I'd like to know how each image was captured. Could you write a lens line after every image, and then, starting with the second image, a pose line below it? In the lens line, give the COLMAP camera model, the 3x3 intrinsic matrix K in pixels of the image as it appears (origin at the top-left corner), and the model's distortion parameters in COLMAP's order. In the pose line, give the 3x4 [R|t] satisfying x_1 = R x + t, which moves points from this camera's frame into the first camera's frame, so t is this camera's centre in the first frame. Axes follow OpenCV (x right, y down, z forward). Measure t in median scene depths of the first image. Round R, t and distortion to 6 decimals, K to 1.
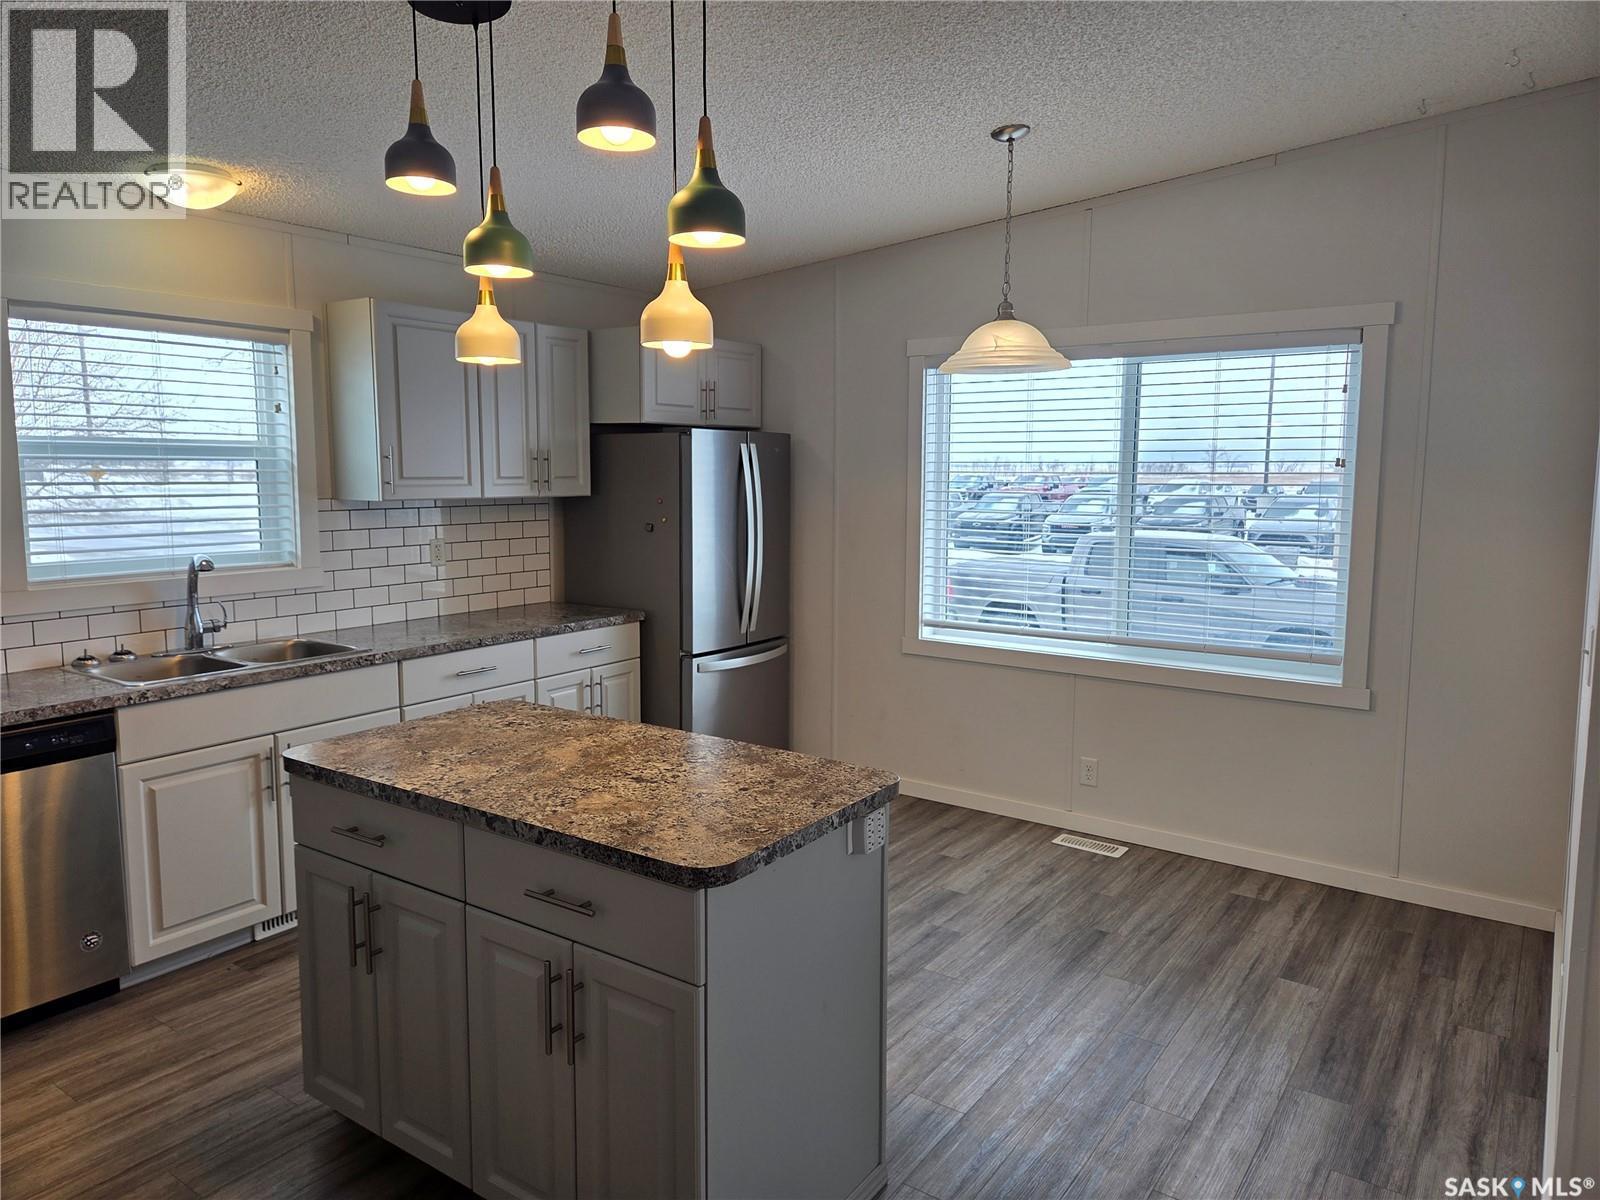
lens RADIAL K [[1068.9, 0, 795.9], [0, 1068.9, 579.6], [0, 0, 1]] dist [0.068822, -0.060149]
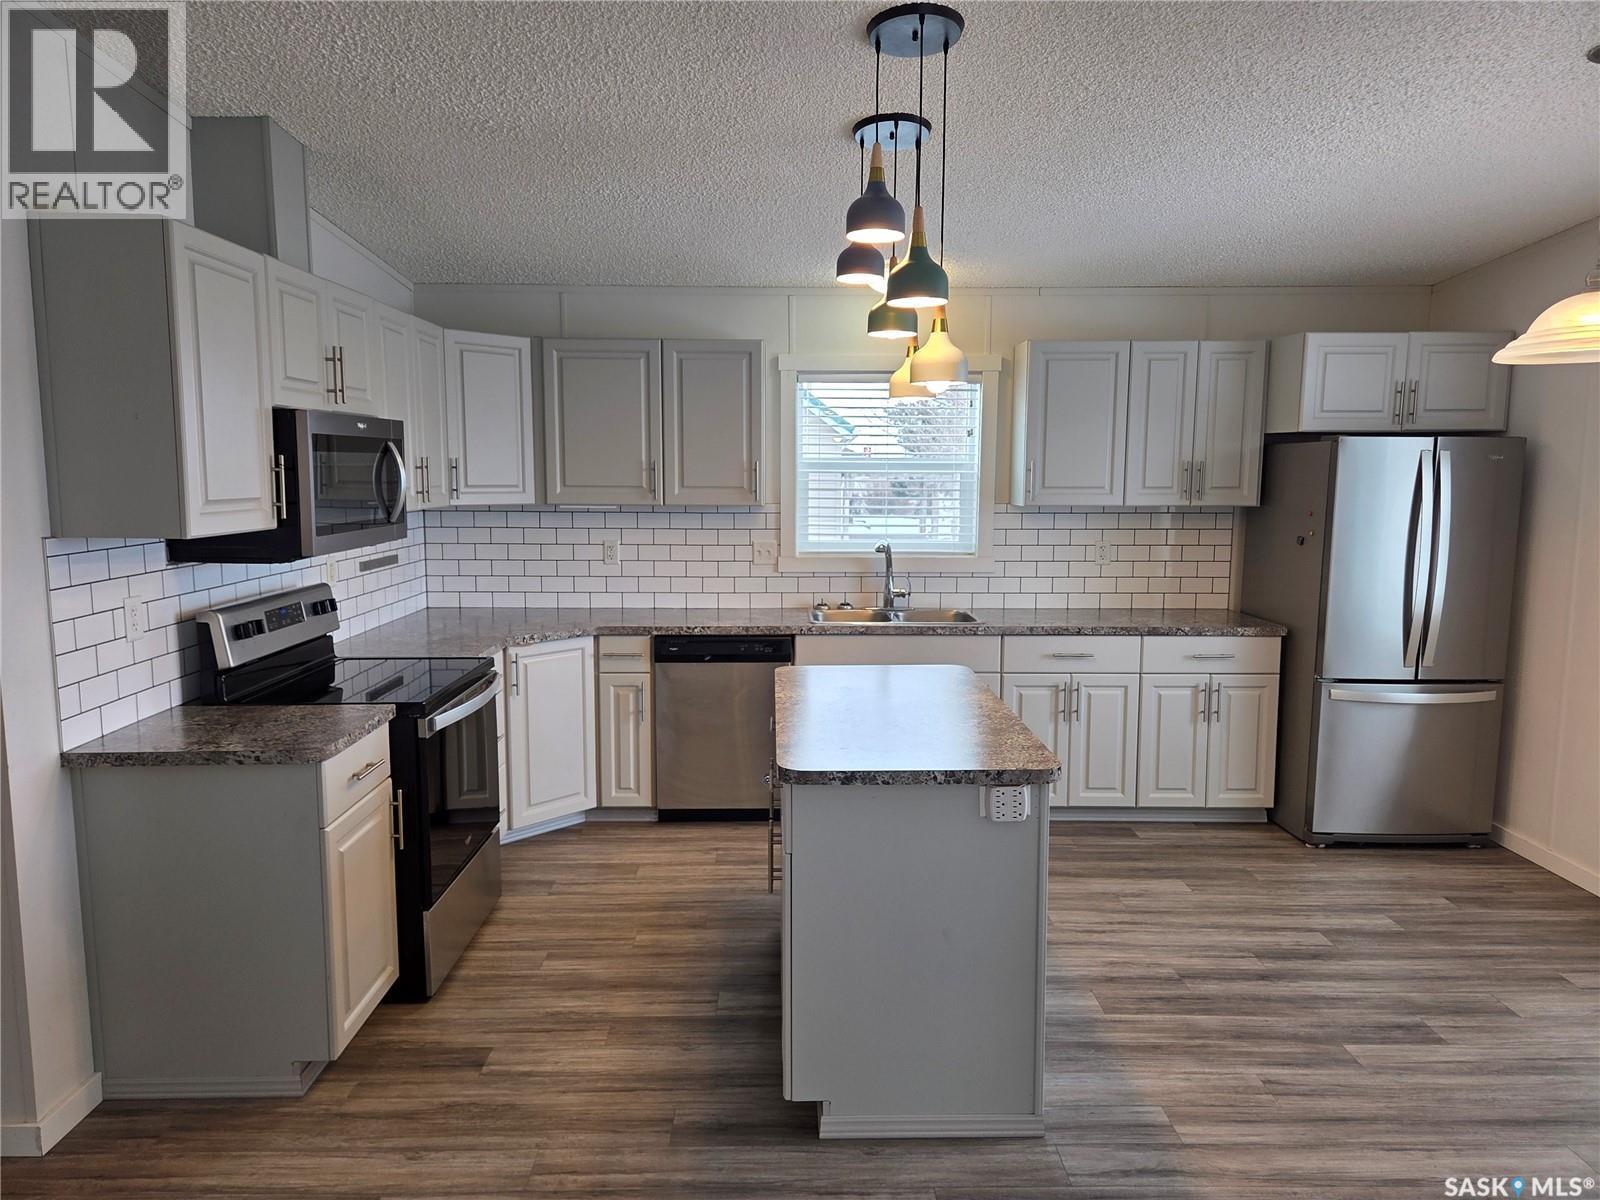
lens RADIAL K [[1068.9, 0, 796.9], [0, 1068.9, 590.2], [0, 0, 1]] dist [0.068822, -0.060149]
pose [[0.591985, 0.090649, -0.800835, 0.503611], [-0.087476, 0.995011, 0.047965, -0.015664], [0.801187, 0.041659, 0.596962, 0.082735]]
